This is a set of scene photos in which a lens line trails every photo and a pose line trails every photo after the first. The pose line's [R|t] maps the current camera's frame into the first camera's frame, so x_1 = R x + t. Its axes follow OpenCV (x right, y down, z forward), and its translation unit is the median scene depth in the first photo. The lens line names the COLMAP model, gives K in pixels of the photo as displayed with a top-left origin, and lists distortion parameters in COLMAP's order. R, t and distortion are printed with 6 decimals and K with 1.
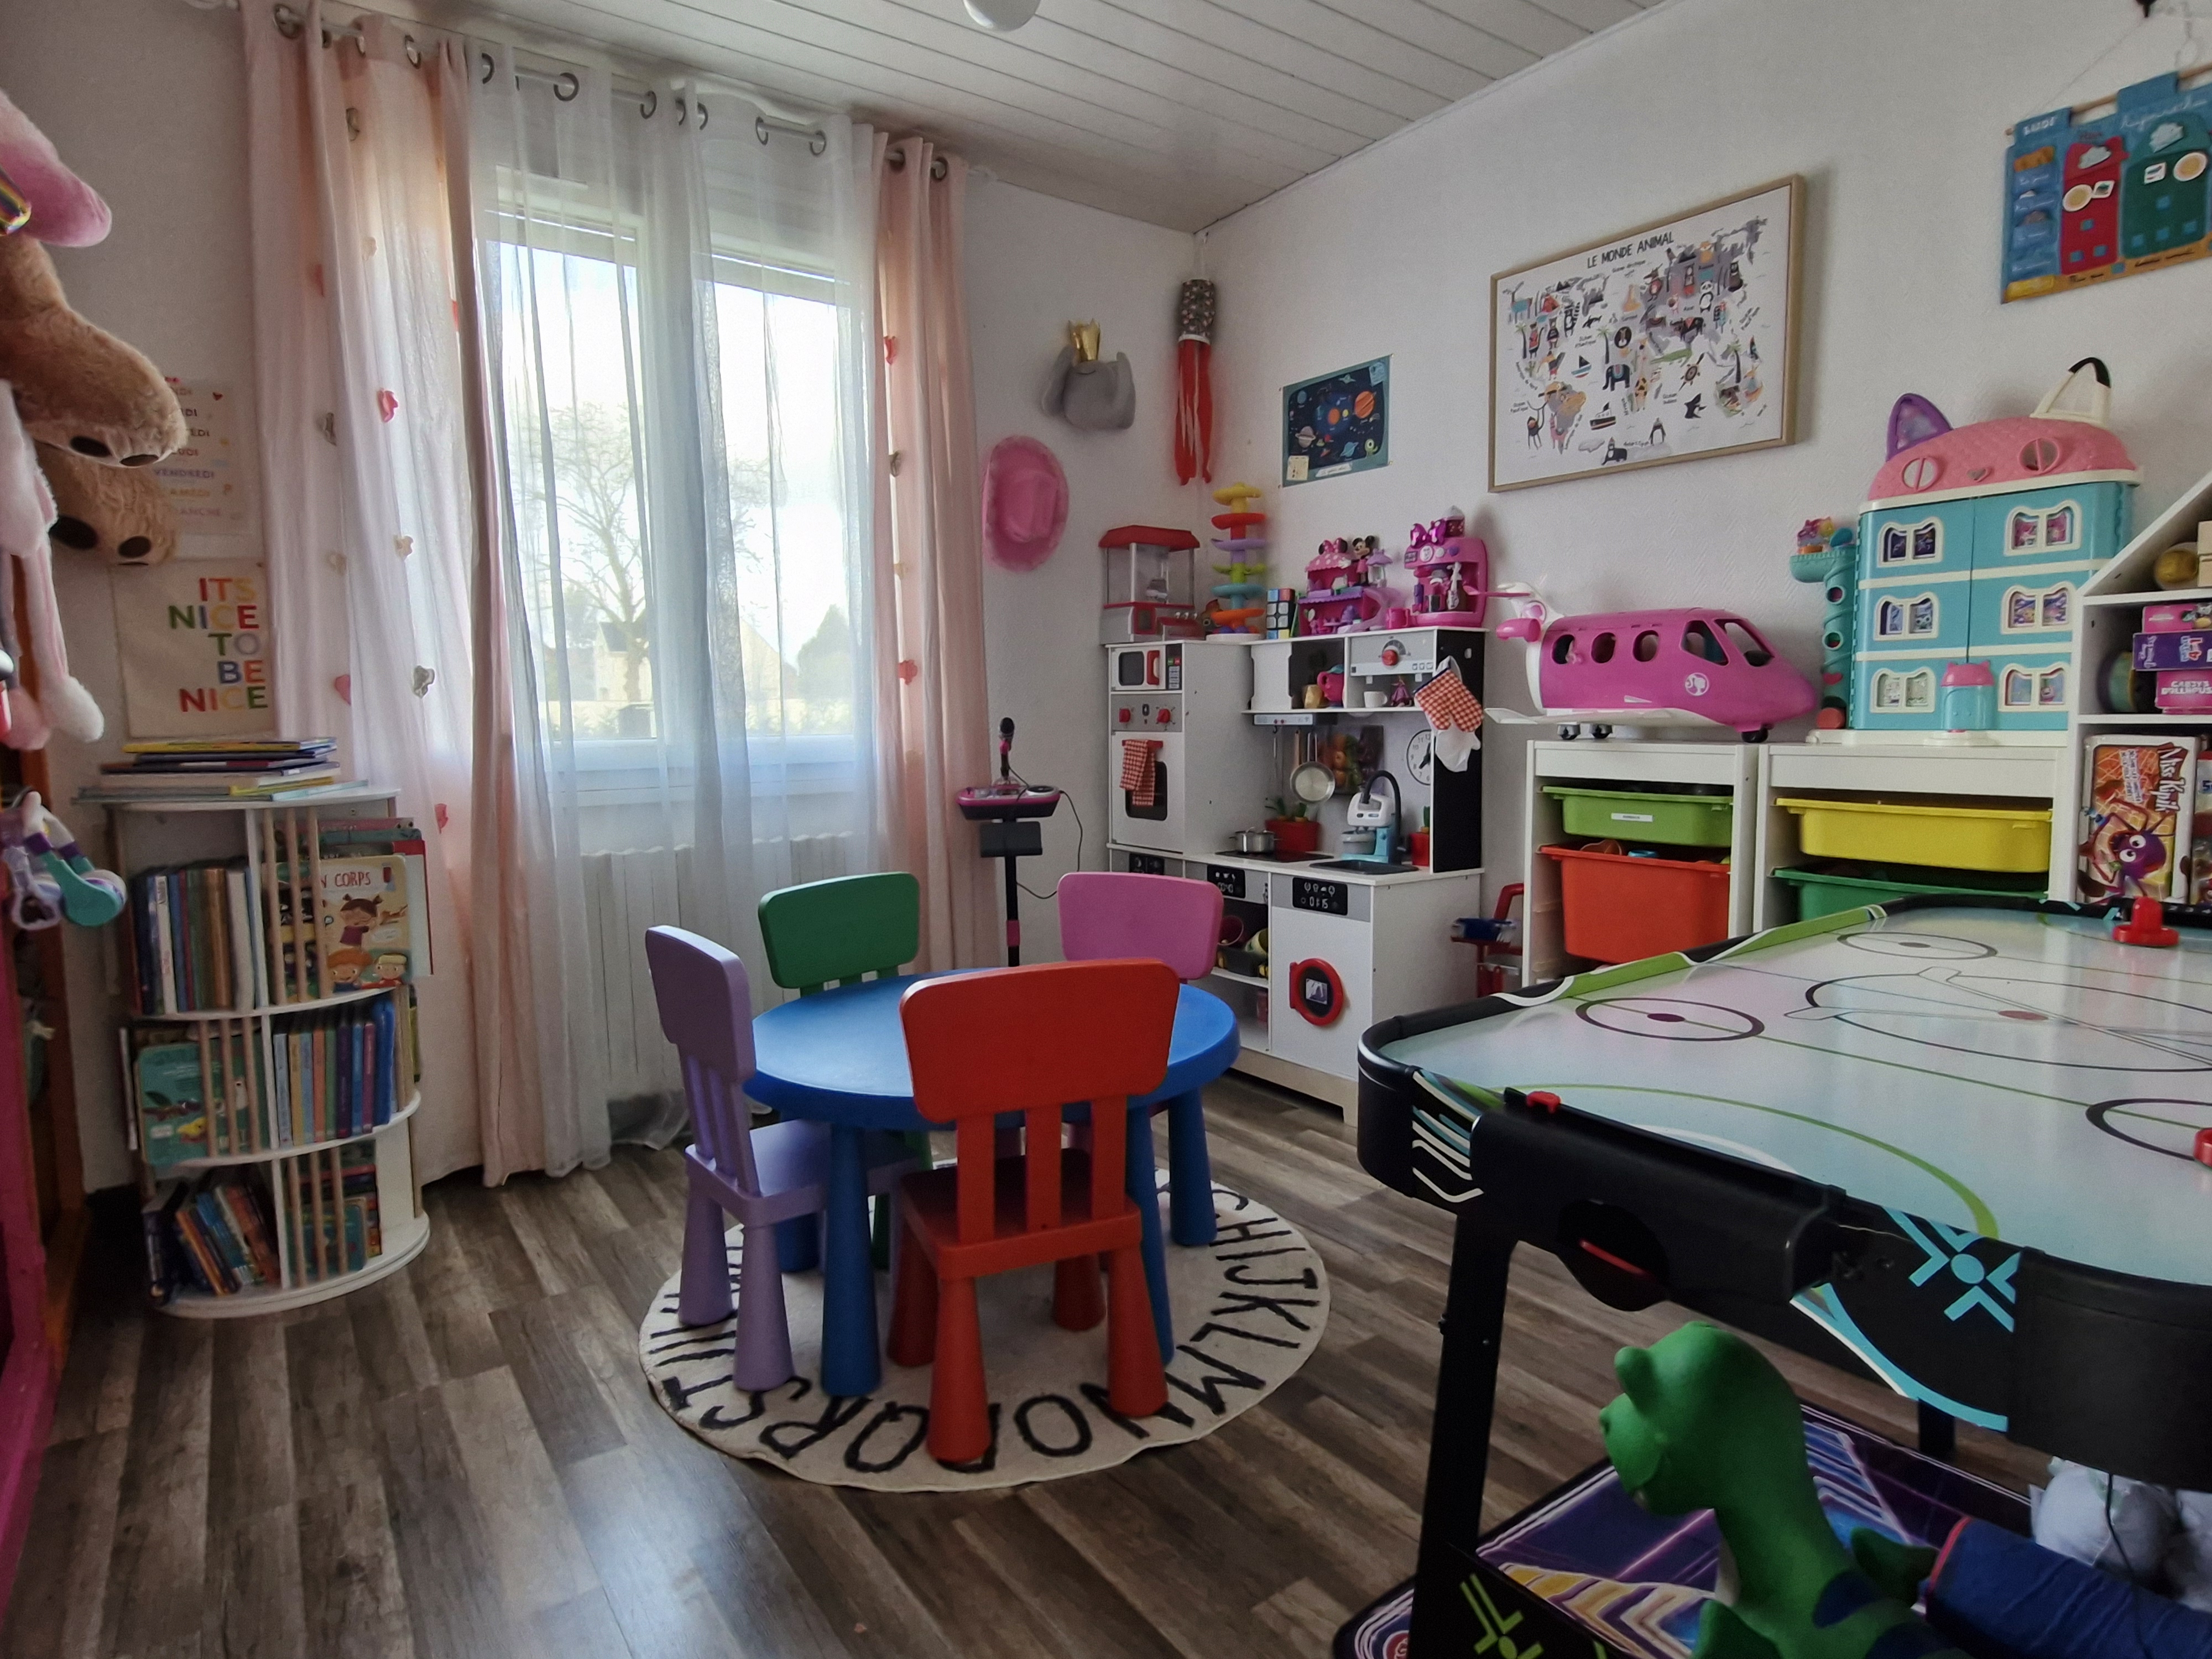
lens RADIAL K [[1218.9, 0, 1111.6], [0, 1218.9, 833.5], [0, 0, 1]] dist [-0.008160, -0.001568]
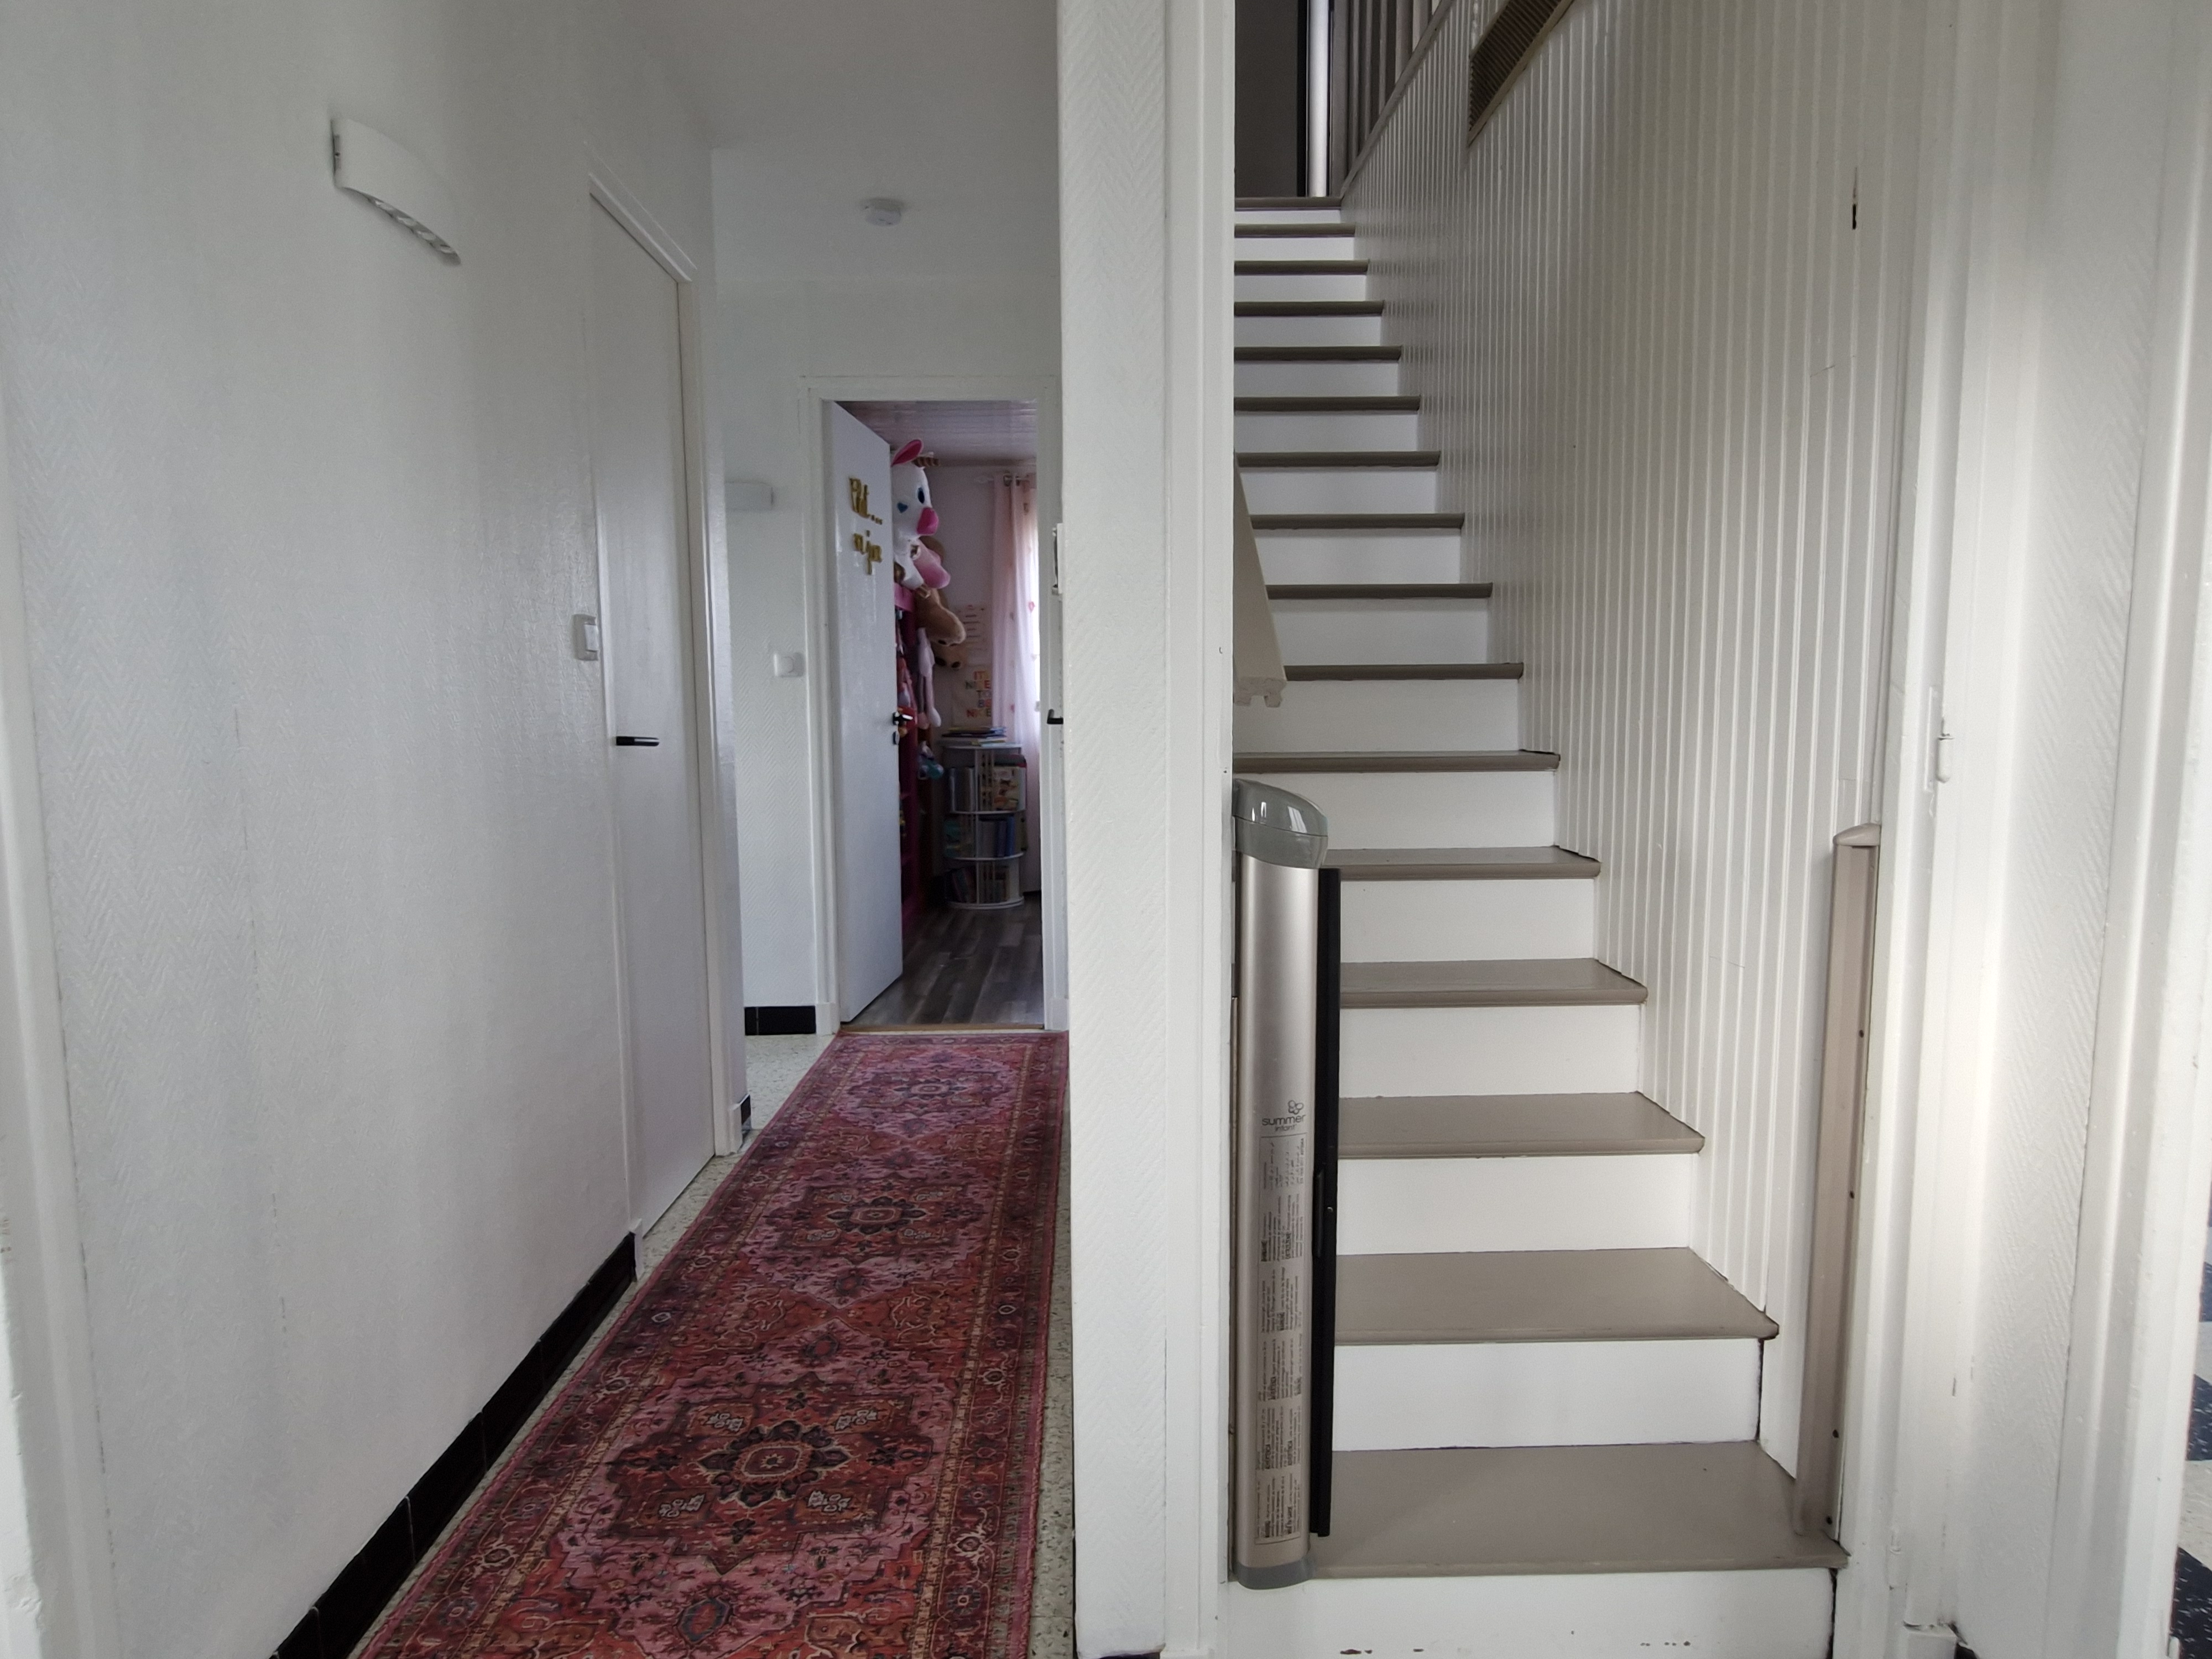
lens RADIAL K [[1327.2, 0, 1105.9], [0, 1327.2, 834.2], [0, 0, 1]] dist [0.001153, 0.000036]
pose [[0.817931, 0.063411, -0.571812, 1.531192], [-0.058625, 0.997920, 0.026806, 0.085994], [0.572322, 0.011598, 0.819947, -1.615843]]
